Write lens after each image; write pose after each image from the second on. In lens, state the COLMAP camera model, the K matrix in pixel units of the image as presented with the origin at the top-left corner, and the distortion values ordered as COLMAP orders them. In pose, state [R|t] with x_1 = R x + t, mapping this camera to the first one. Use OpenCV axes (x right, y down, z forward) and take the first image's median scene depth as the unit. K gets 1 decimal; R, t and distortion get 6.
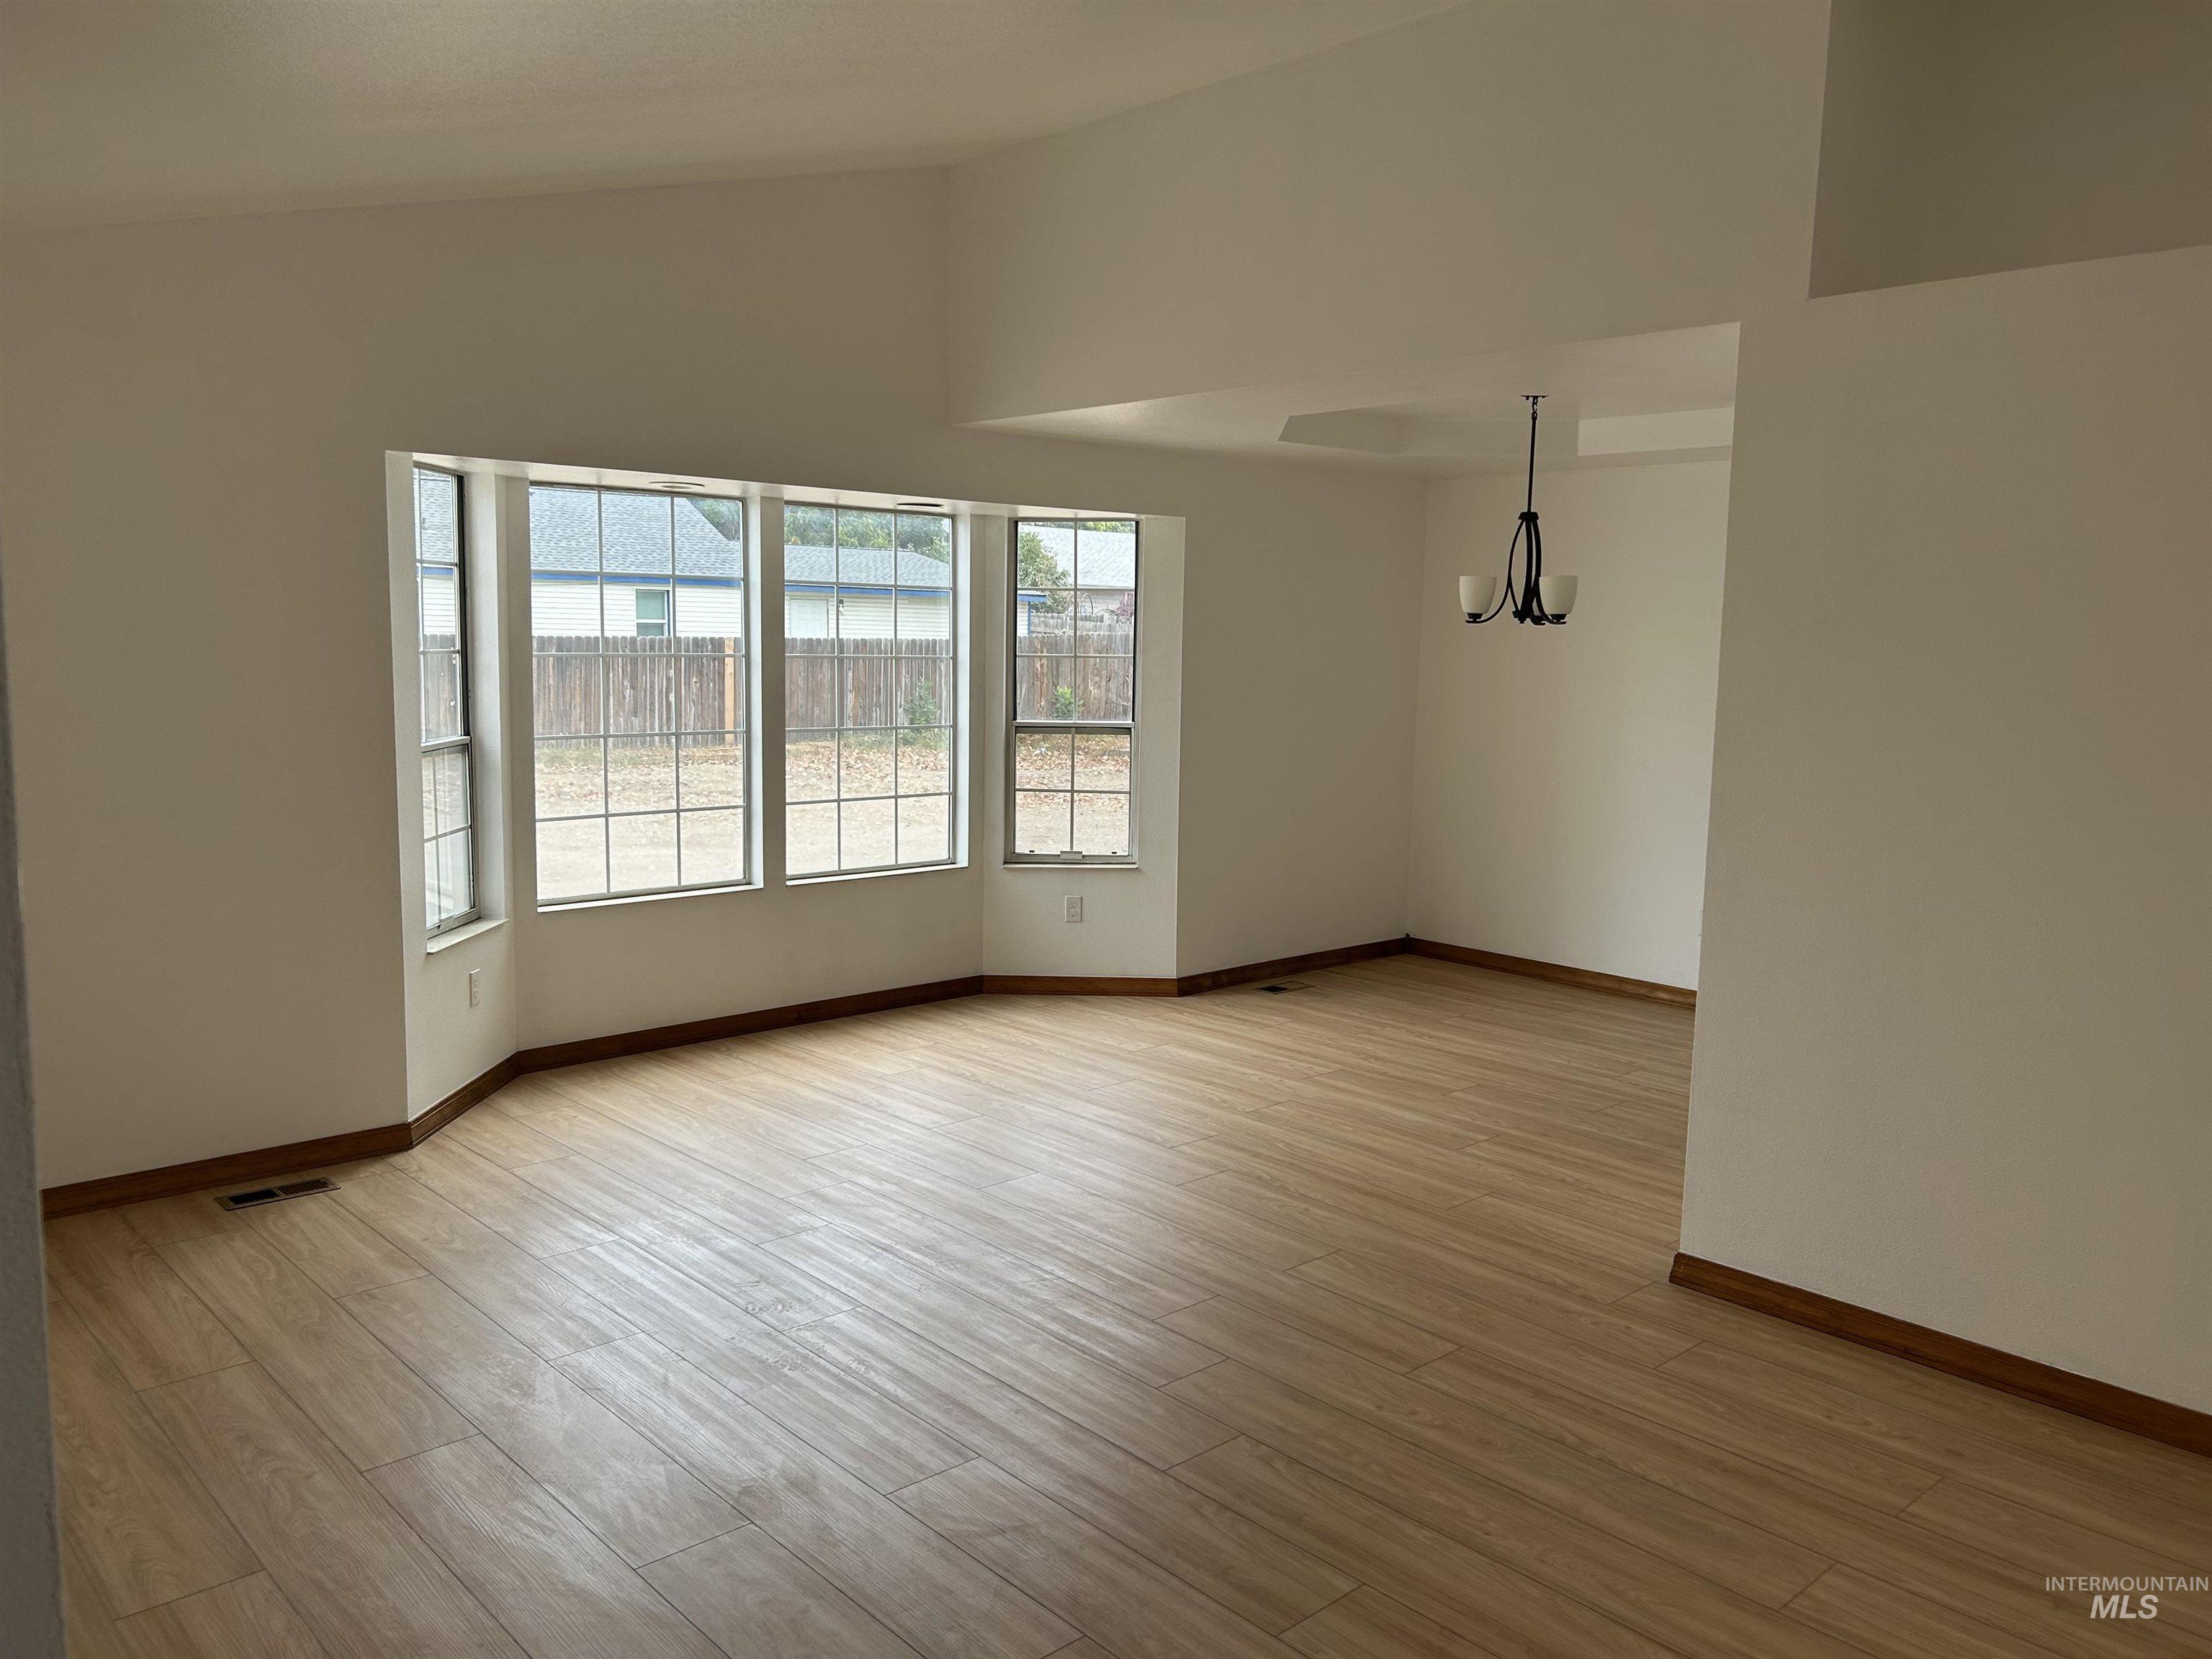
lens RADIAL K [[1660.0, 0, 1102.1], [0, 1660.0, 818.6], [0, 0, 1]] dist [0.052791, -0.051409]
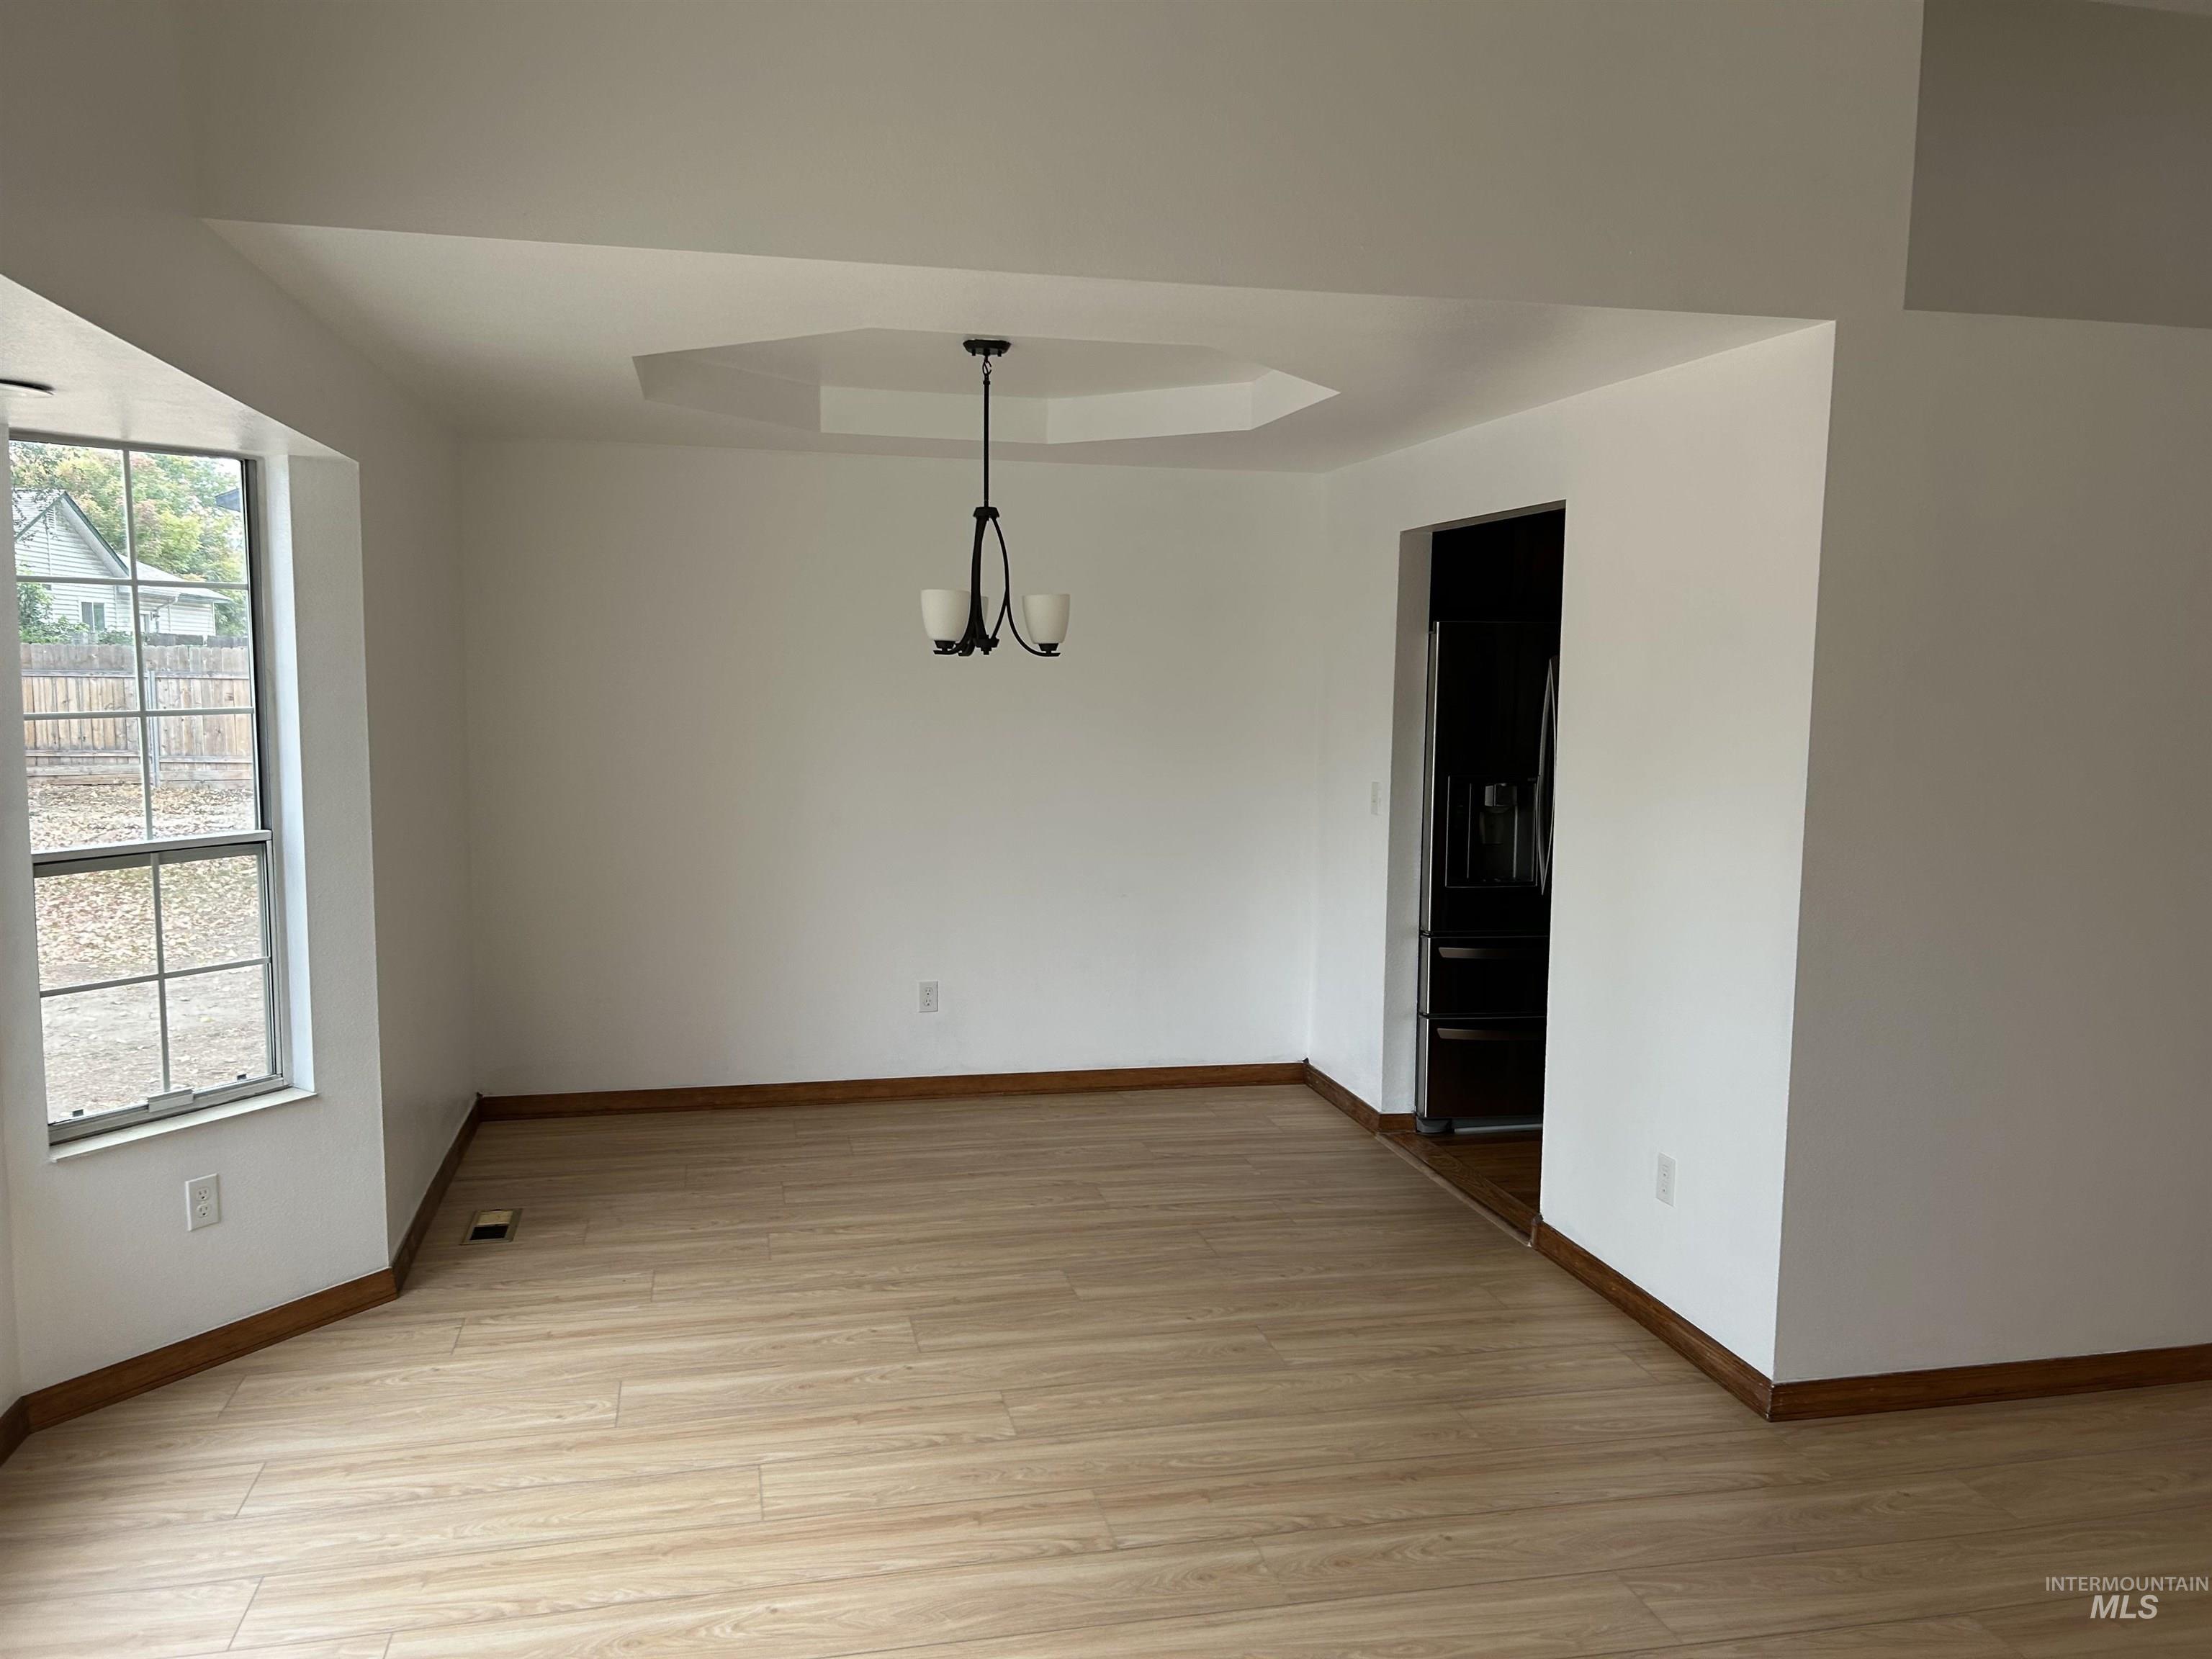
lens RADIAL K [[1660.0, 0, 1102.1], [0, 1660.0, 818.6], [0, 0, 1]] dist [0.052791, -0.051409]
pose [[0.494487, -0.098240, 0.863616, -0.388188], [0.096454, 0.993657, 0.057806, -0.082879], [-0.863817, 0.054715, 0.500826, 0.592531]]
